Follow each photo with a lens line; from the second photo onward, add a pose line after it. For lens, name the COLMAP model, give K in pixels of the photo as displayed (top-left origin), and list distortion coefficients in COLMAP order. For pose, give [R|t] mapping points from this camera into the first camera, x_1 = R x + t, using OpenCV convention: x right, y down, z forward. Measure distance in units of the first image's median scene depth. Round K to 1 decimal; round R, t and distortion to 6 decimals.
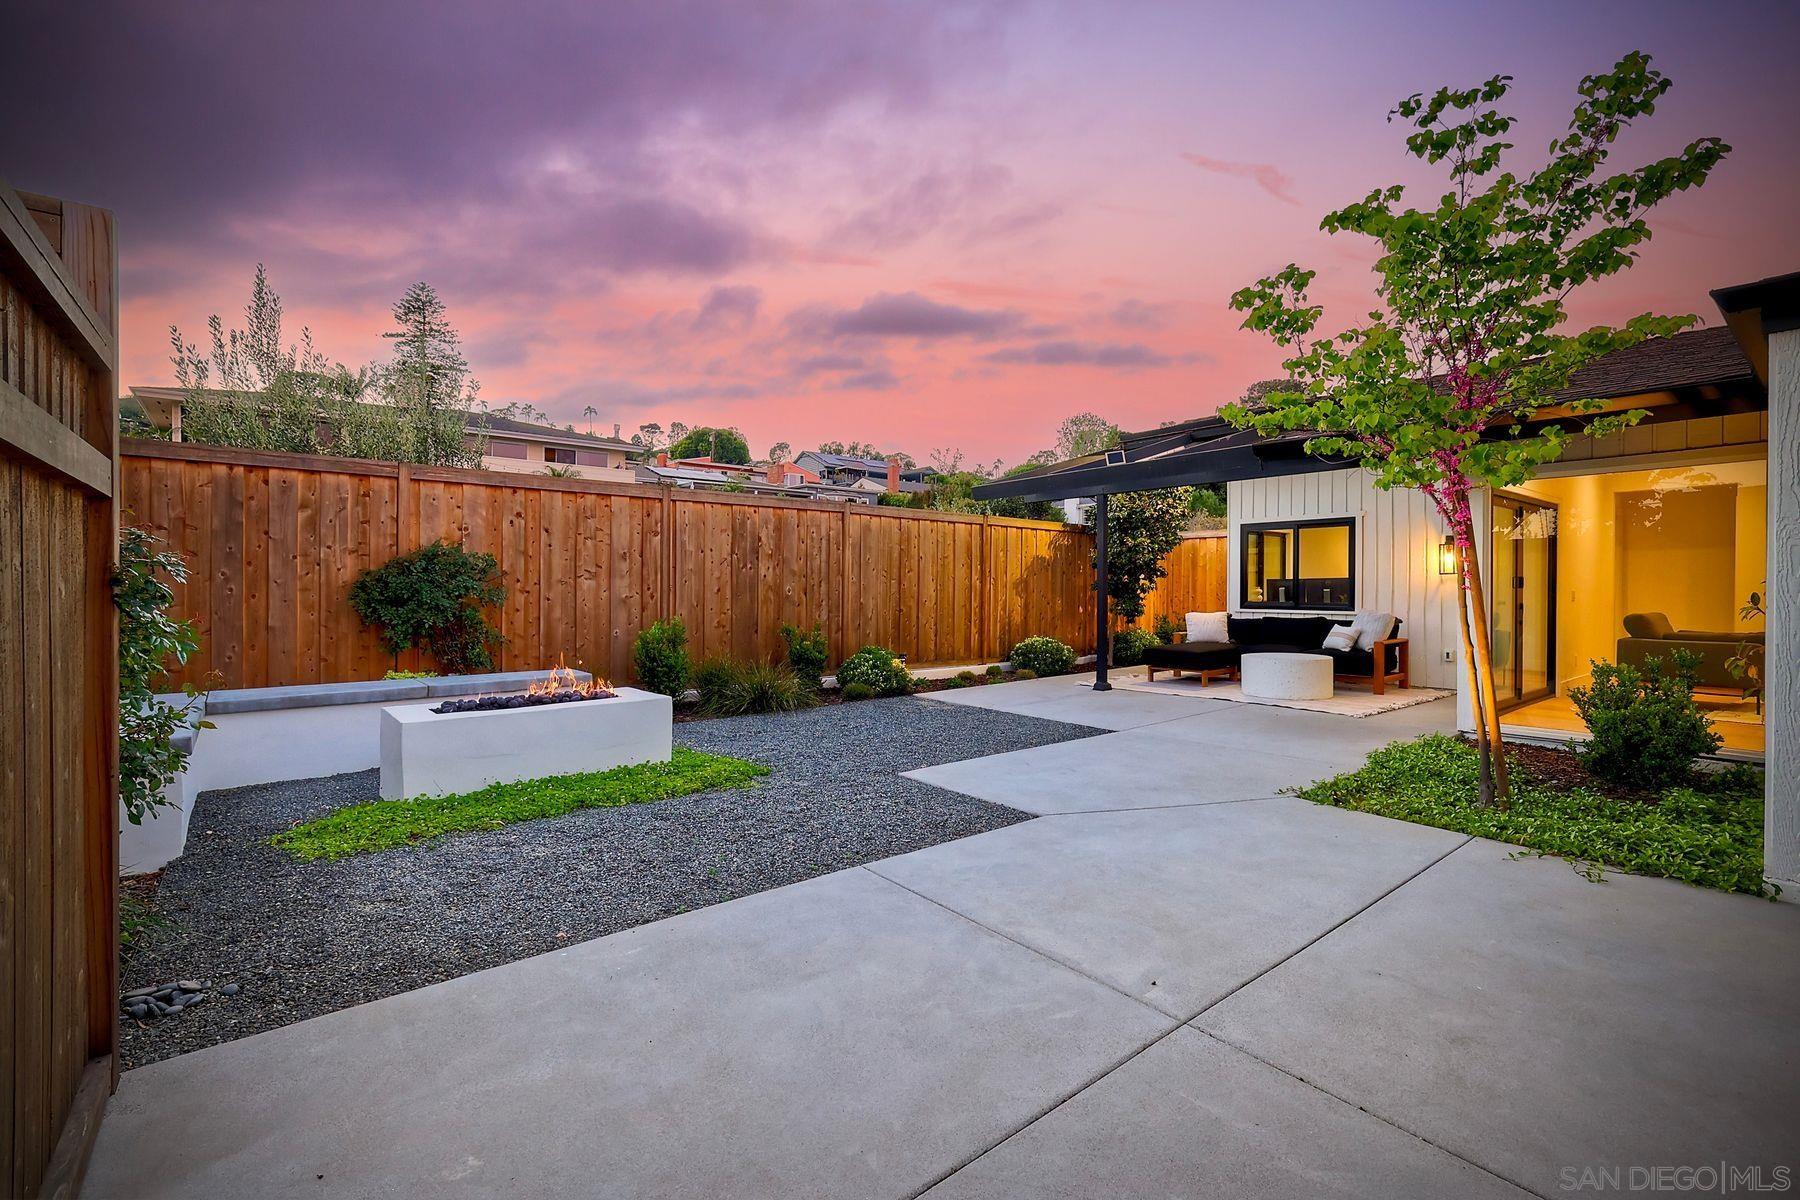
lens RADIAL K [[782.7, 0, 902.5], [0, 782.7, 595.0], [0, 0, 1]] dist [0.000164, -0.000108]
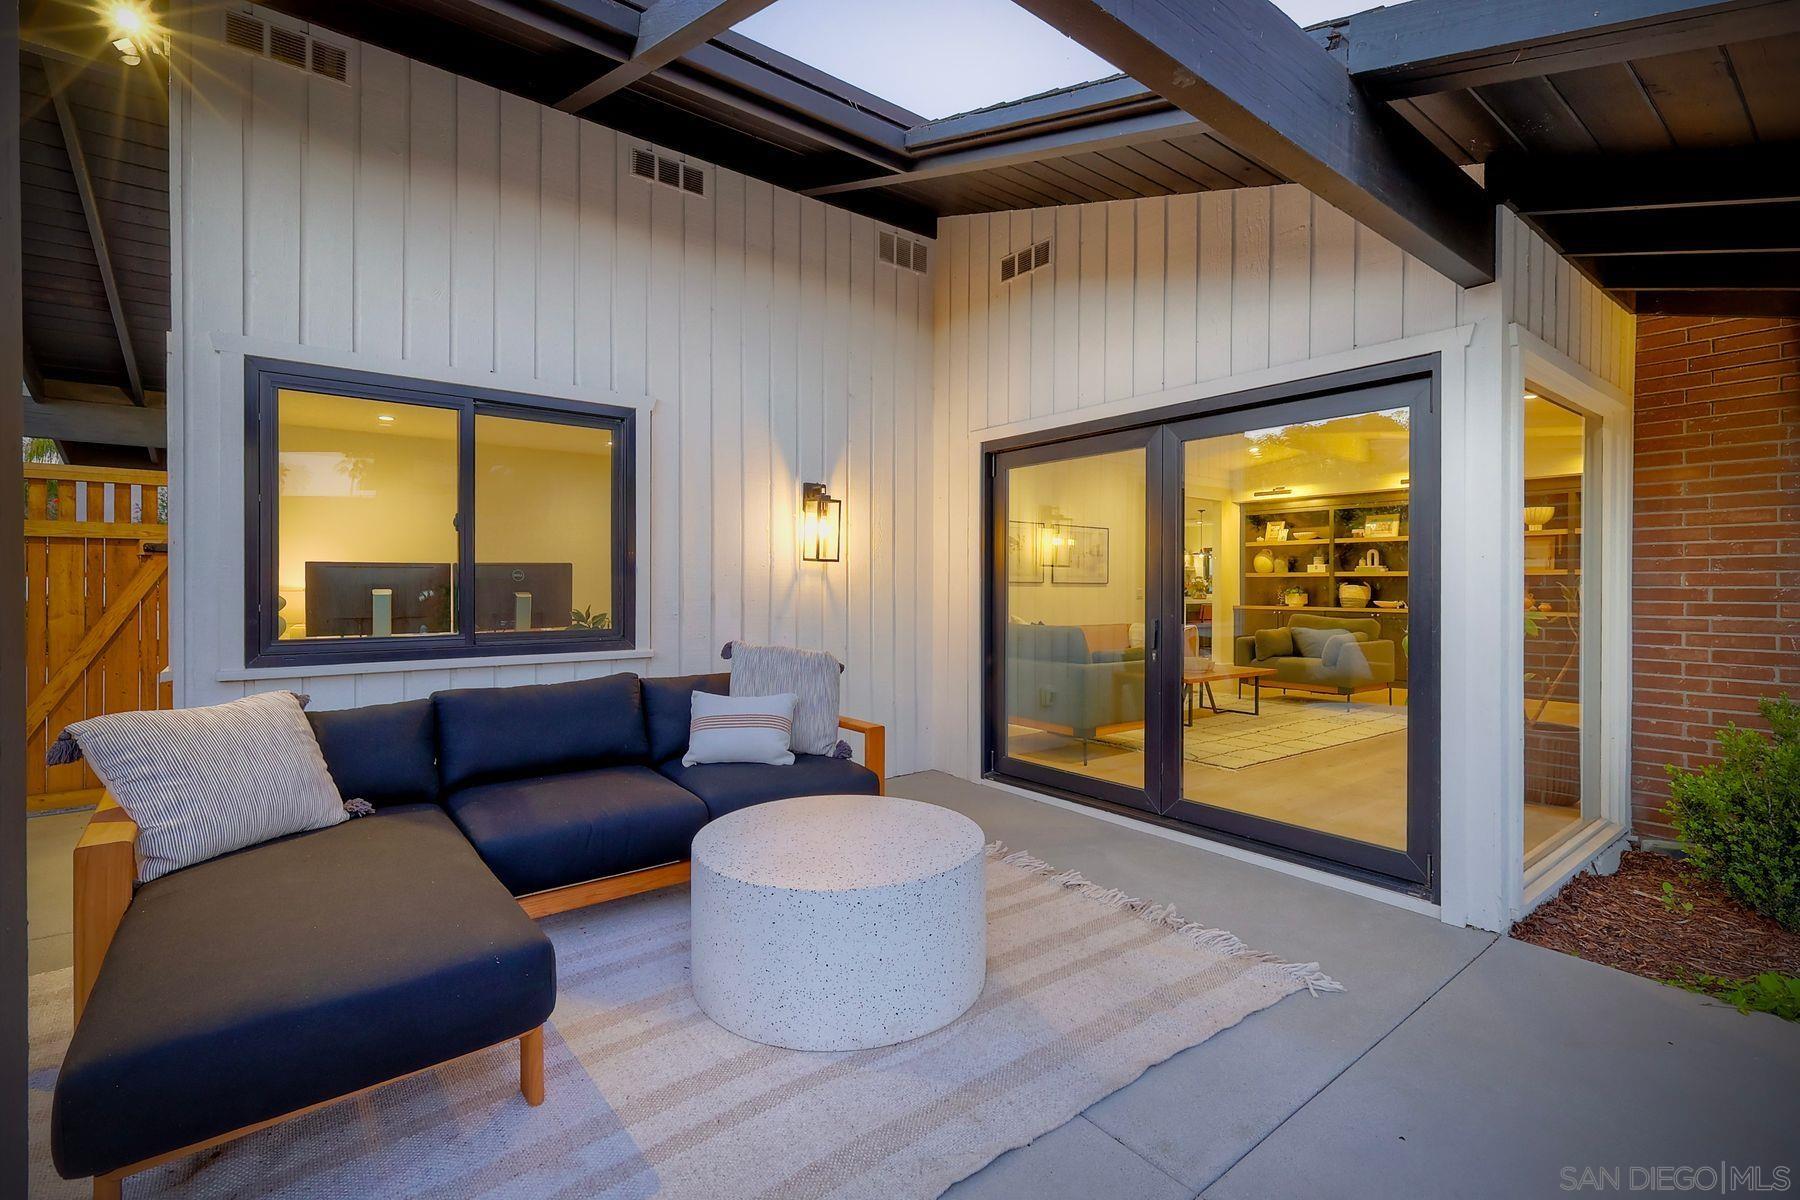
lens RADIAL K [[782.7, 0, 902.5], [0, 782.7, 595.0], [0, 0, 1]] dist [0.000164, -0.000108]
pose [[0.020482, -0.009057, 0.999749, 0.176541], [0.006668, 0.999938, 0.008922, -0.008644], [-0.999768, 0.006483, 0.020542, 0.812241]]
